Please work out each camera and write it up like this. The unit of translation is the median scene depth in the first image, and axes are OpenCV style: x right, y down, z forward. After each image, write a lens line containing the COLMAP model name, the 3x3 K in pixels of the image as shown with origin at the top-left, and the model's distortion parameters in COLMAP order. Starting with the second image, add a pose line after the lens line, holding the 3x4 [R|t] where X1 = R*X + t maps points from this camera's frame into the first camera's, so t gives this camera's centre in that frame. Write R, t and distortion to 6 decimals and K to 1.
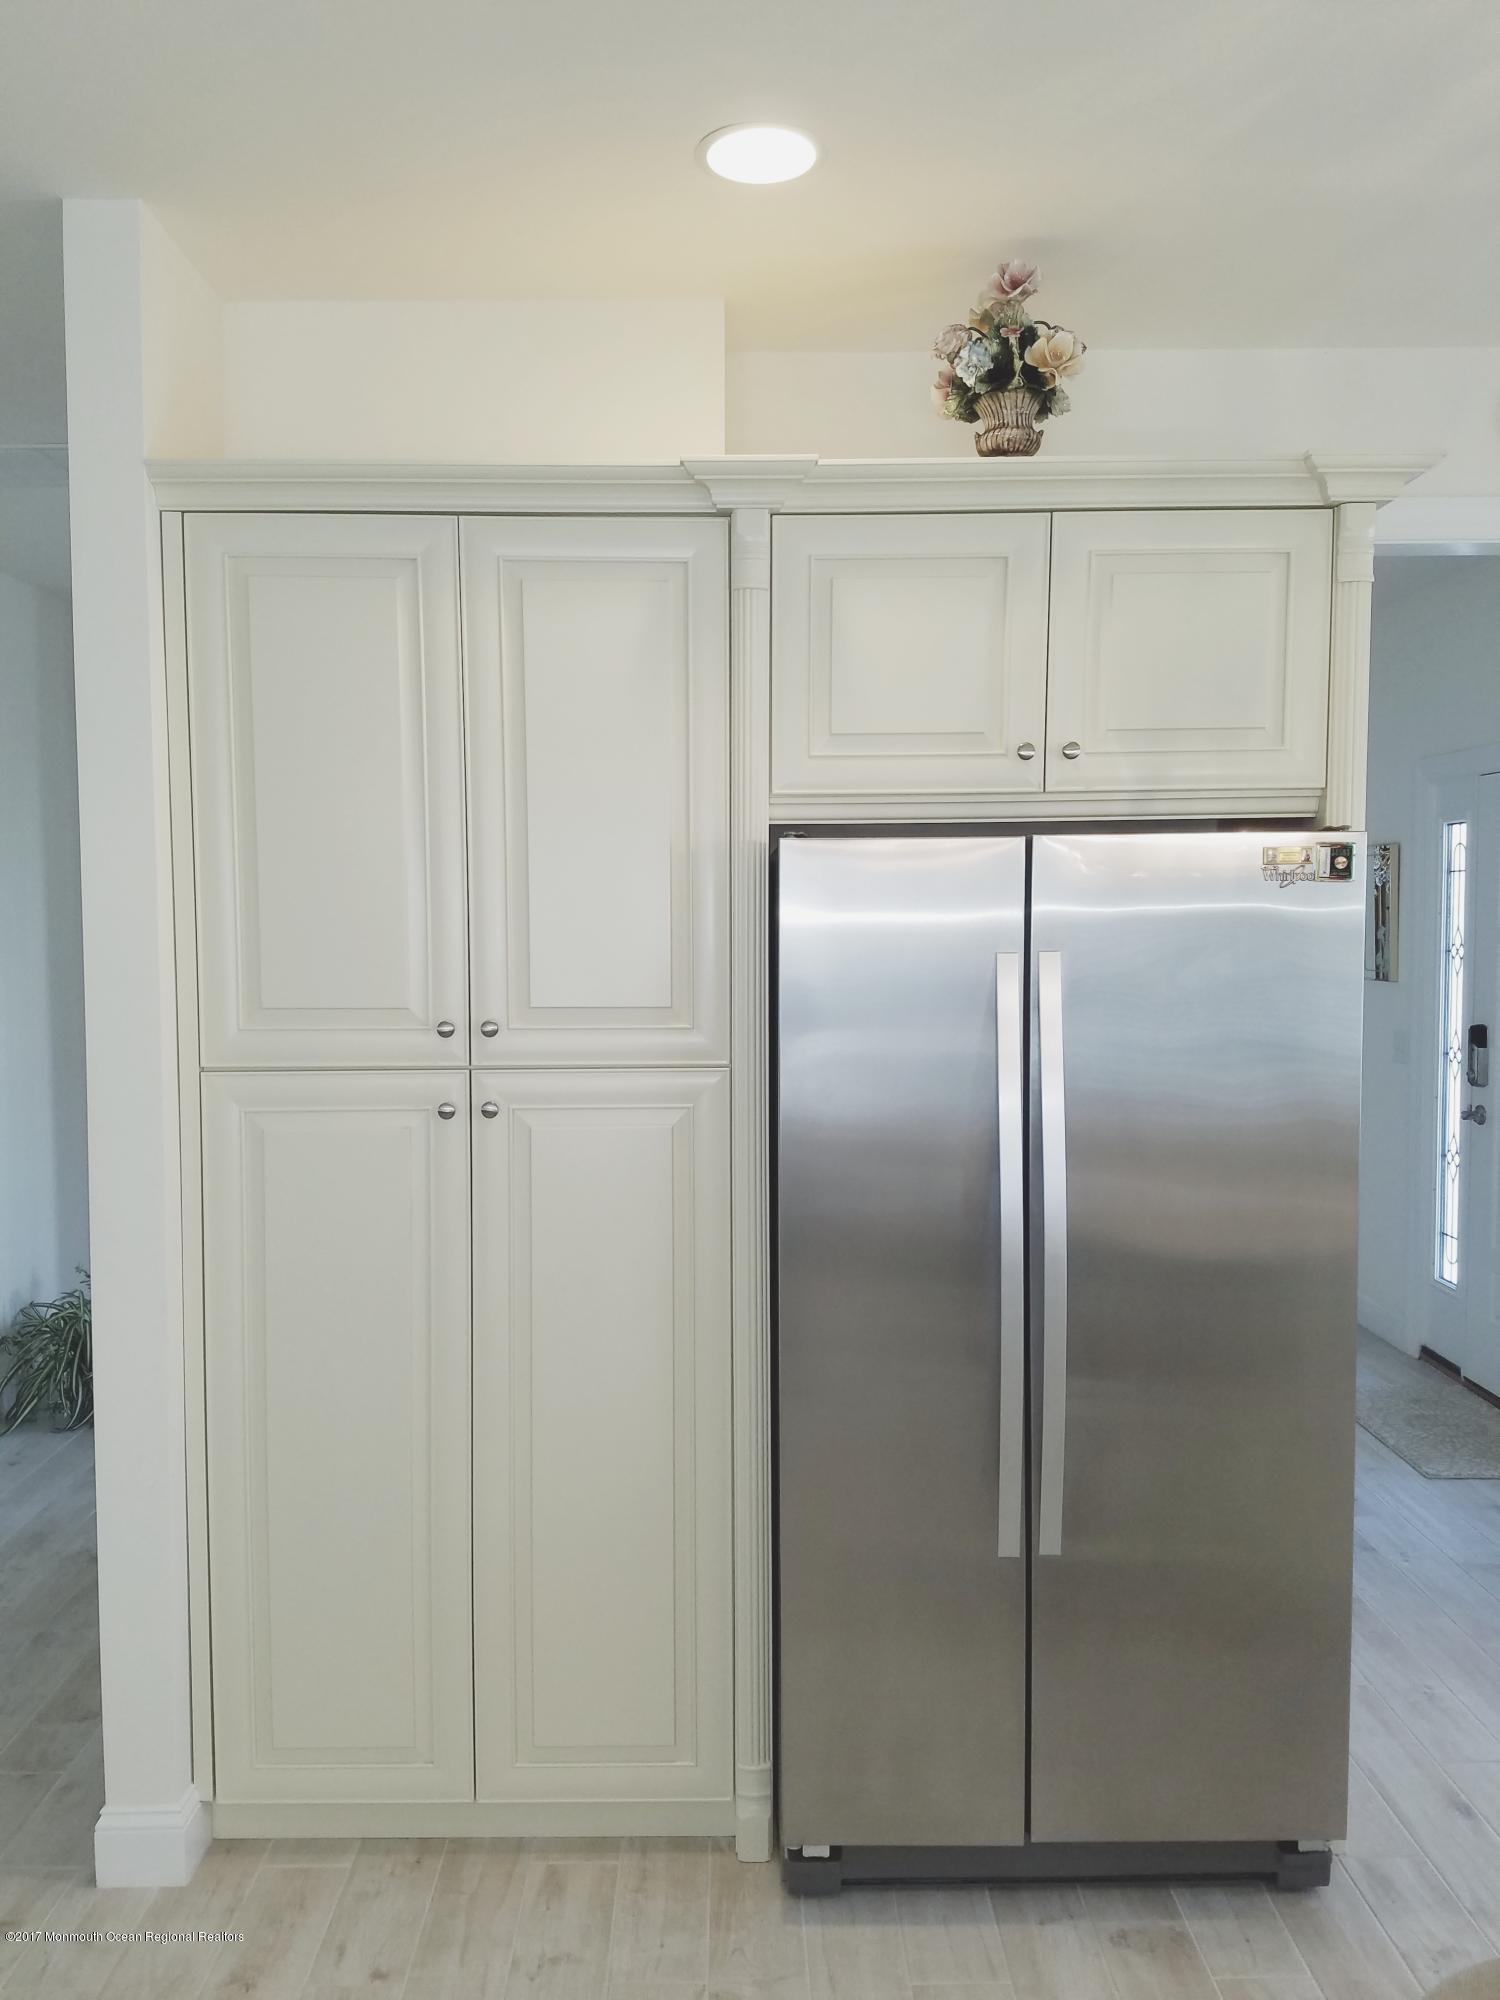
lens RADIAL K [[1544.1, 0, 702.0], [0, 1544.1, 1026.1], [0, 0, 1]] dist [0.137923, -0.232341]
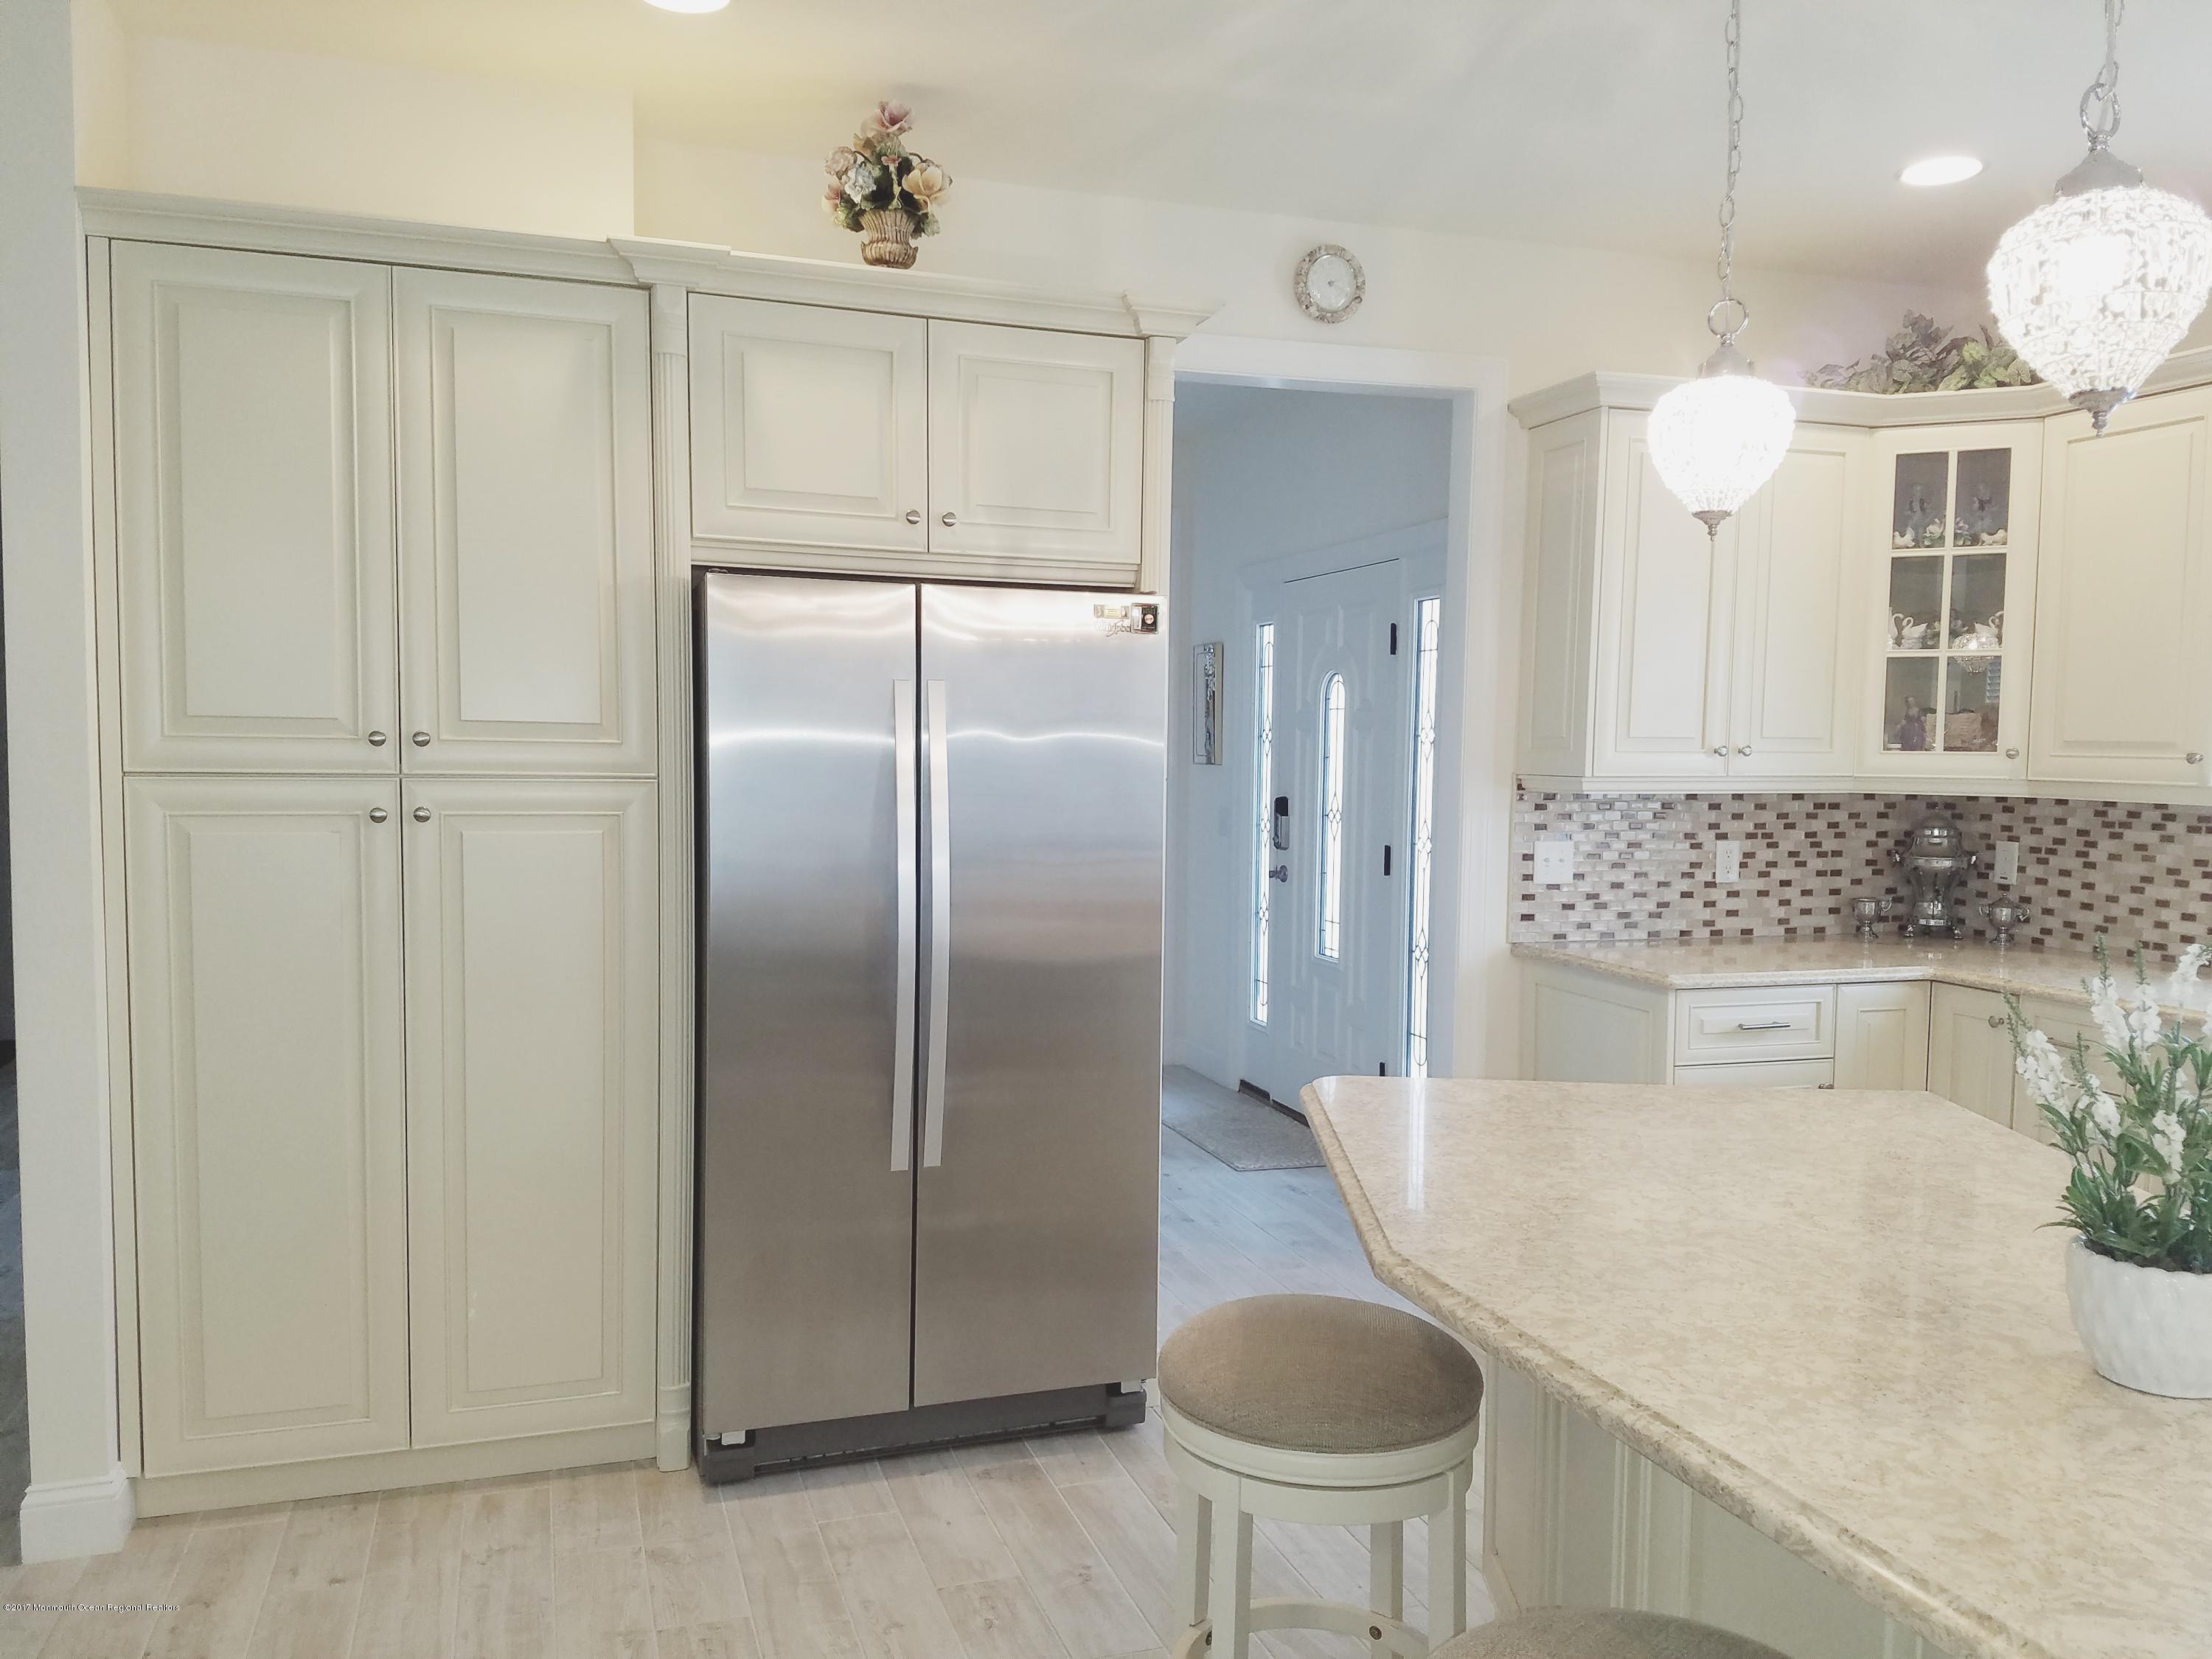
lens RADIAL K [[1707.8, 0, 1104.3], [0, 1707.8, 869.8], [0, 0, 1]] dist [0.137923, -0.232341]
pose [[0.946420, -0.004368, 0.322909, -0.077061], [0.002874, 0.999983, 0.005104, 0.087153], [-0.322926, -0.003903, 0.946416, -0.295306]]
